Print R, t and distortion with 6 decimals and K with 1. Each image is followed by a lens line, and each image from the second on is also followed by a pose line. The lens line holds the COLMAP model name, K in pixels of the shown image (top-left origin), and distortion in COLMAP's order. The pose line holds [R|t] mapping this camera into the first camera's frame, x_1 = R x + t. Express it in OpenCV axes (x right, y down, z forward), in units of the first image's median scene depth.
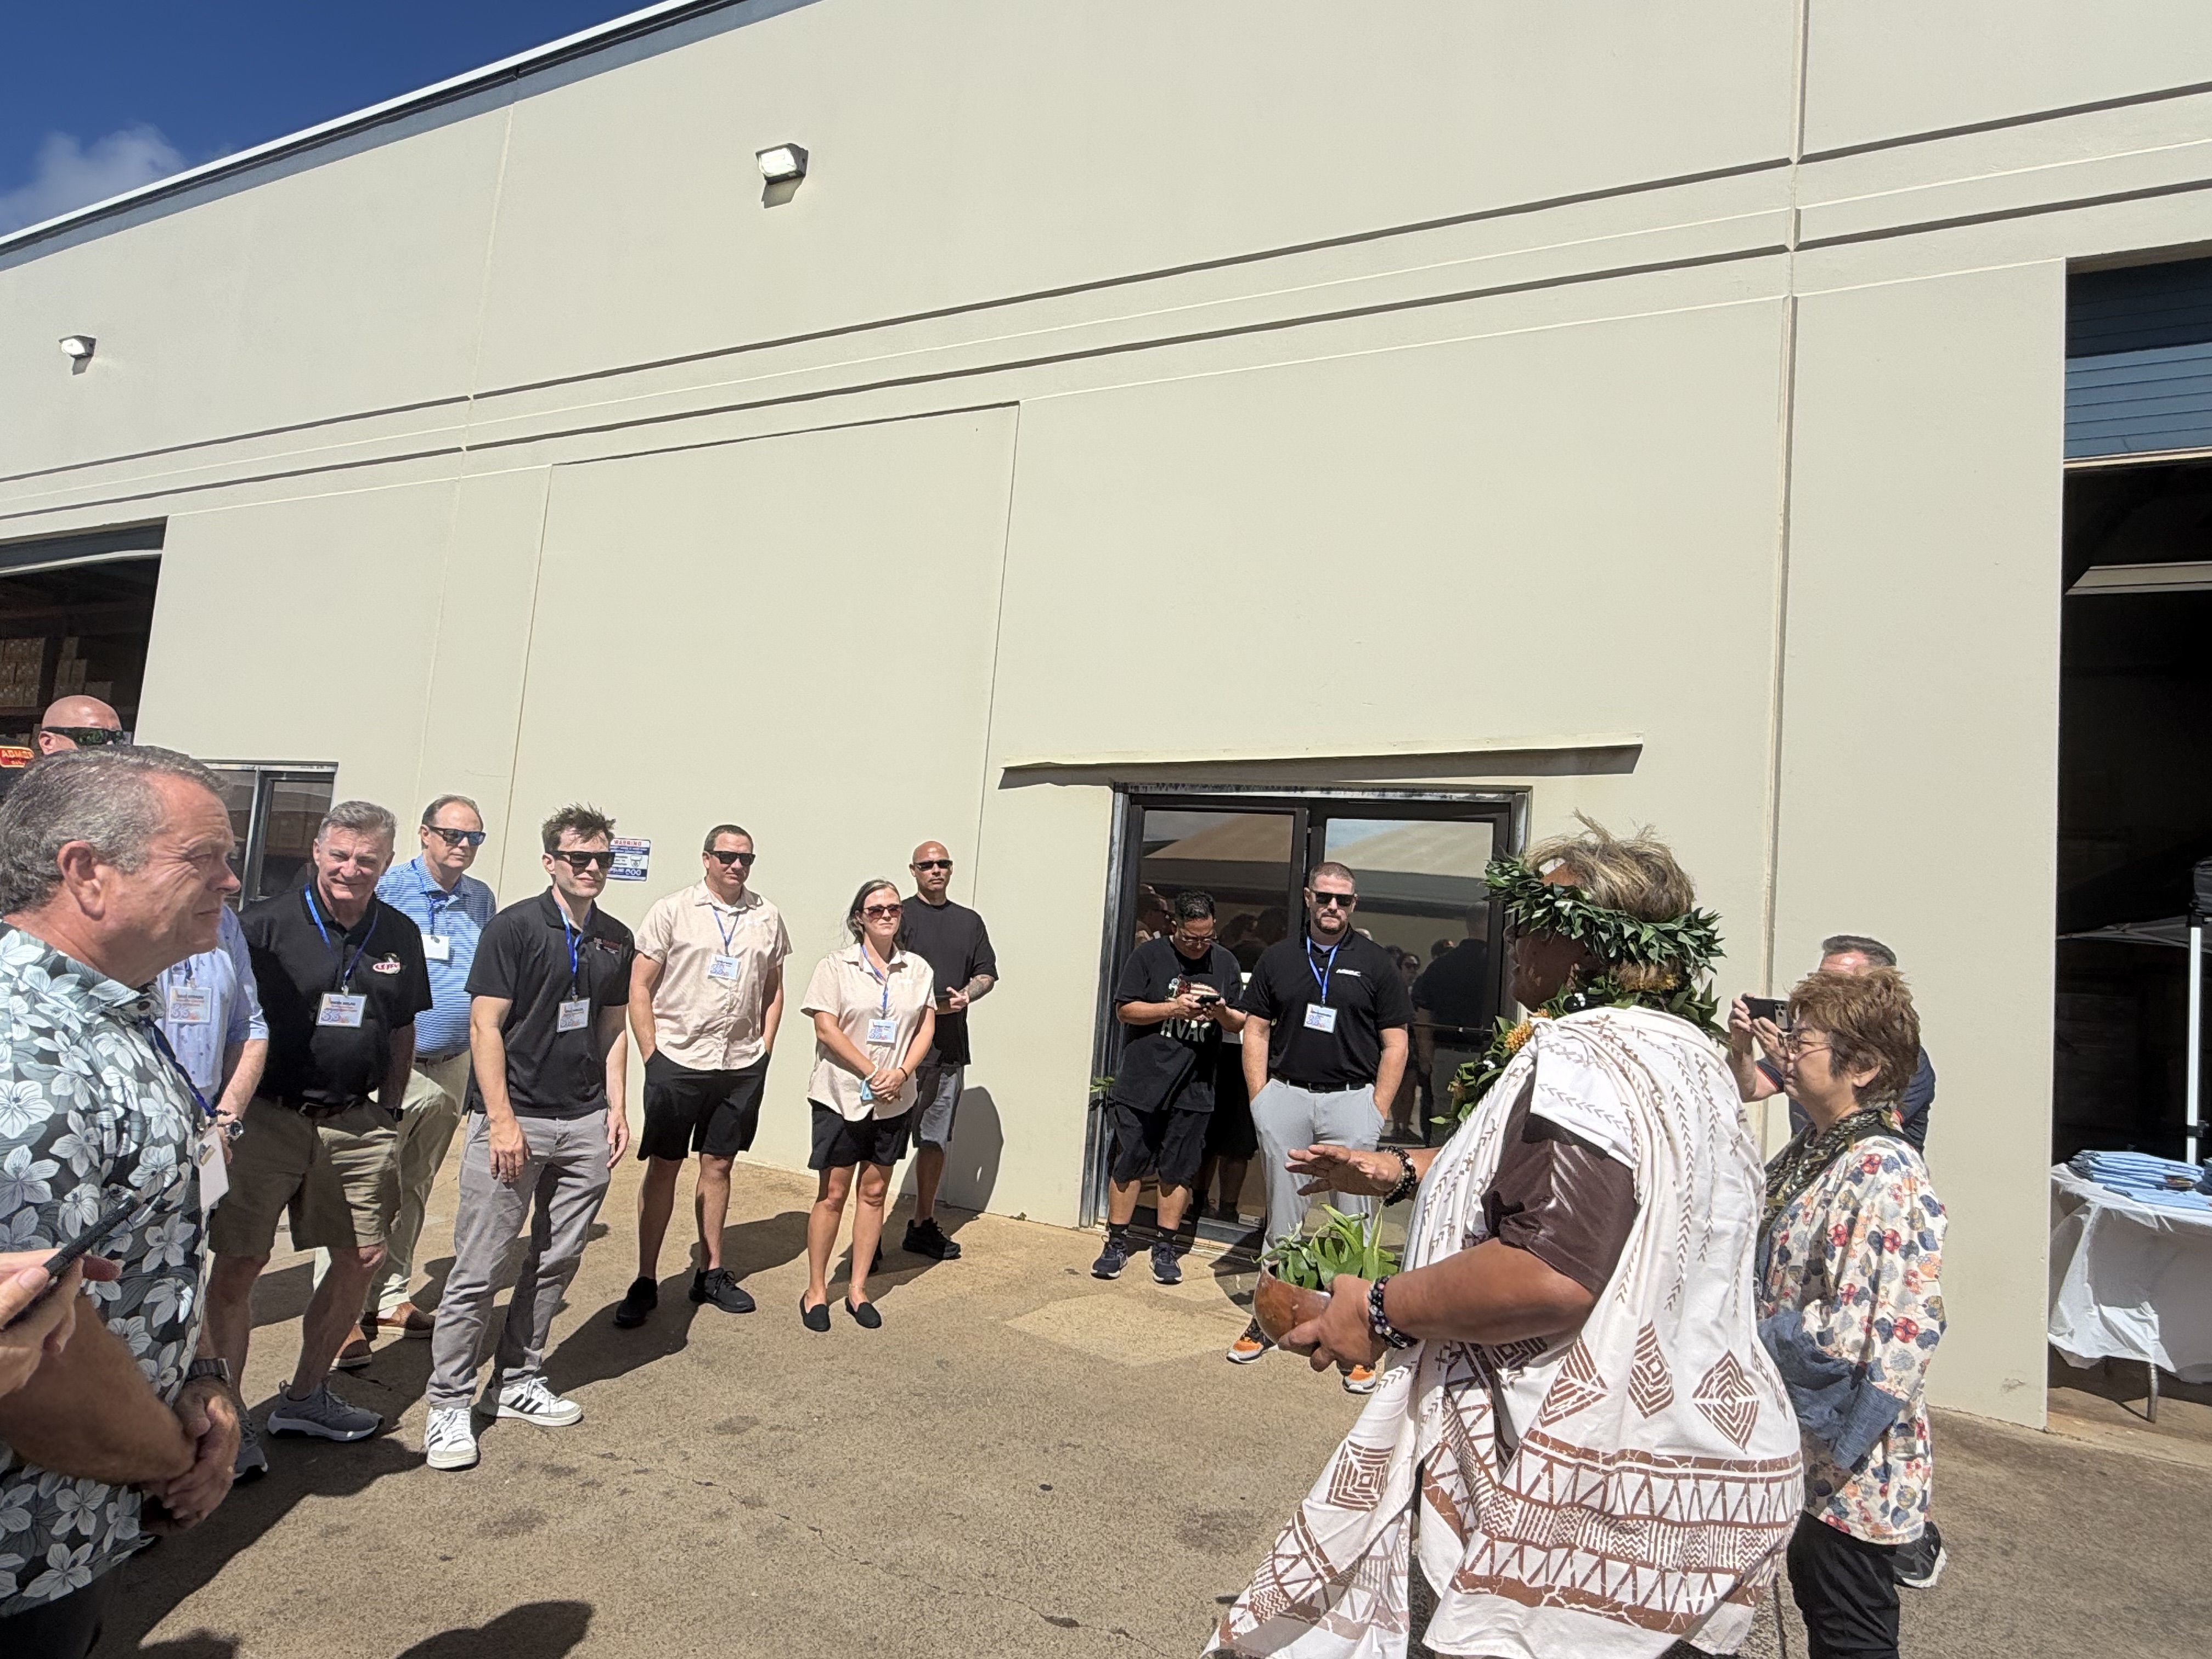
lens RADIAL K [[1235.8, 0, 1106.0], [0, 1235.8, 829.5], [0, 0, 1]] dist [-0.000548, -0.000896]
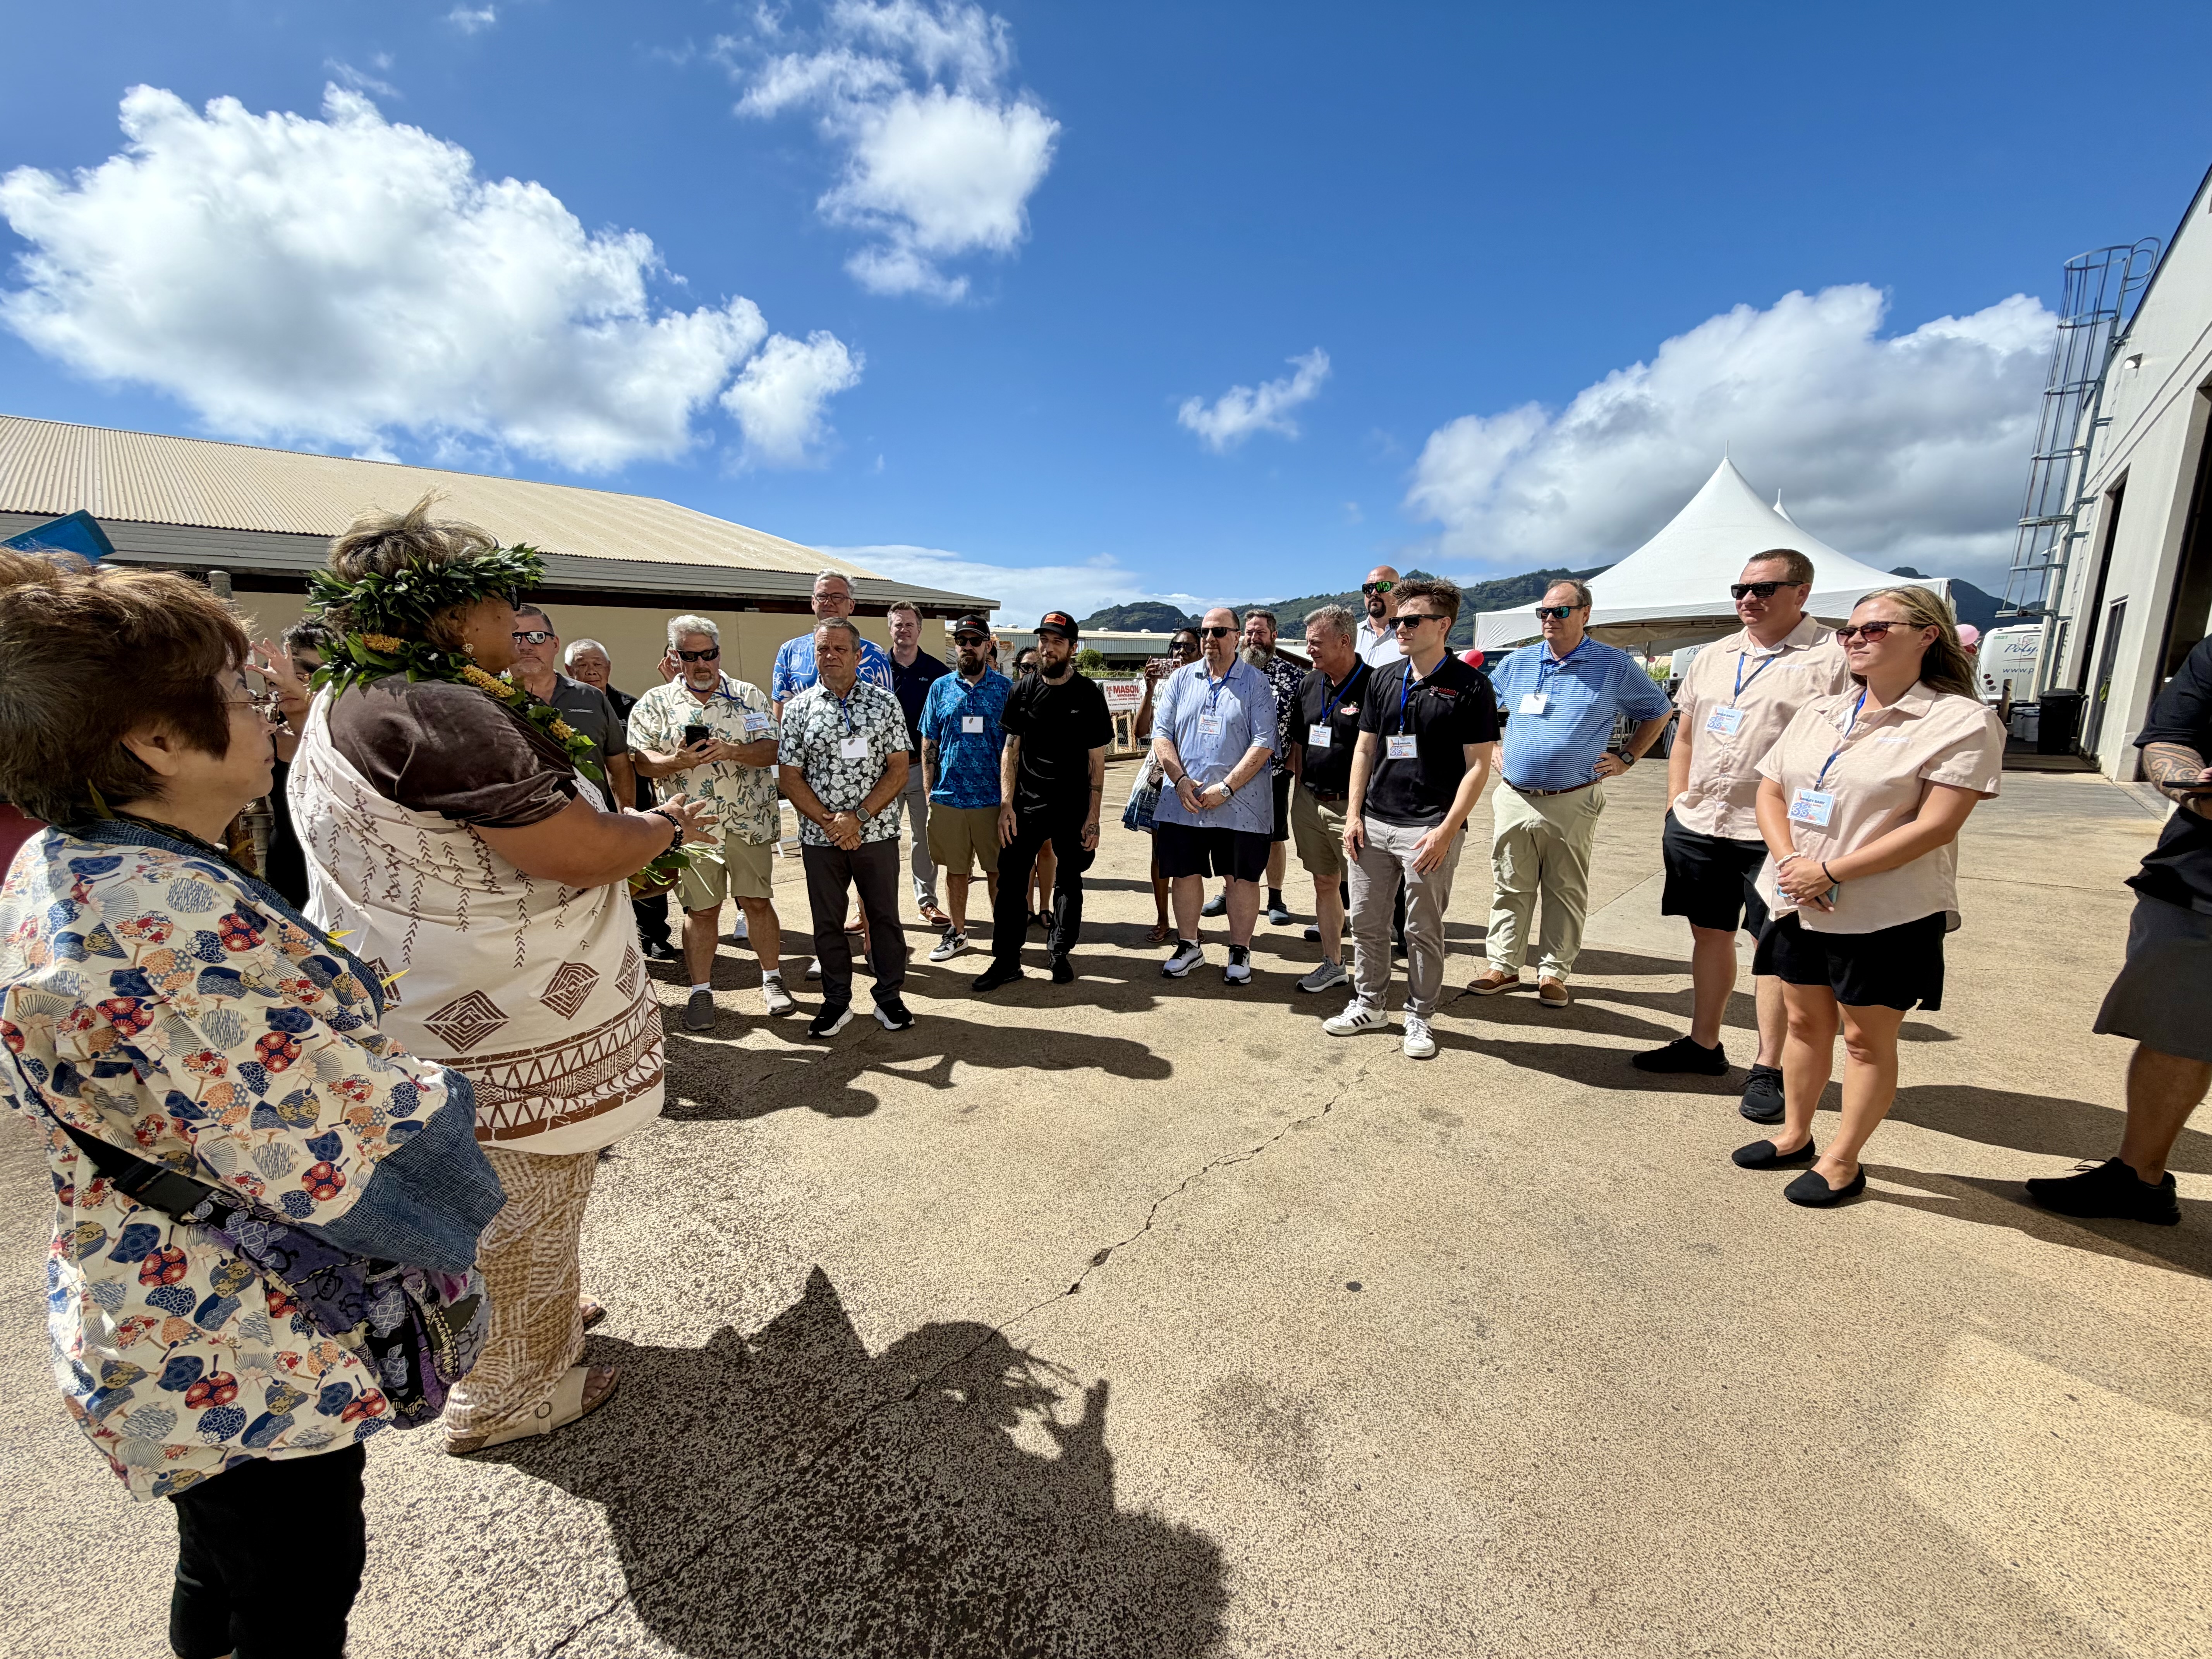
lens RADIAL K [[890.6, 0, 1106.0], [0, 890.6, 829.5], [0, 0, 1]] dist [0.000249, -0.000047]
pose [[-0.306489, 0.097631, -0.946854, 0.219189], [0.057429, 0.994811, 0.083987, 0.056223], [0.950140, -0.028636, -0.310506, 0.397646]]
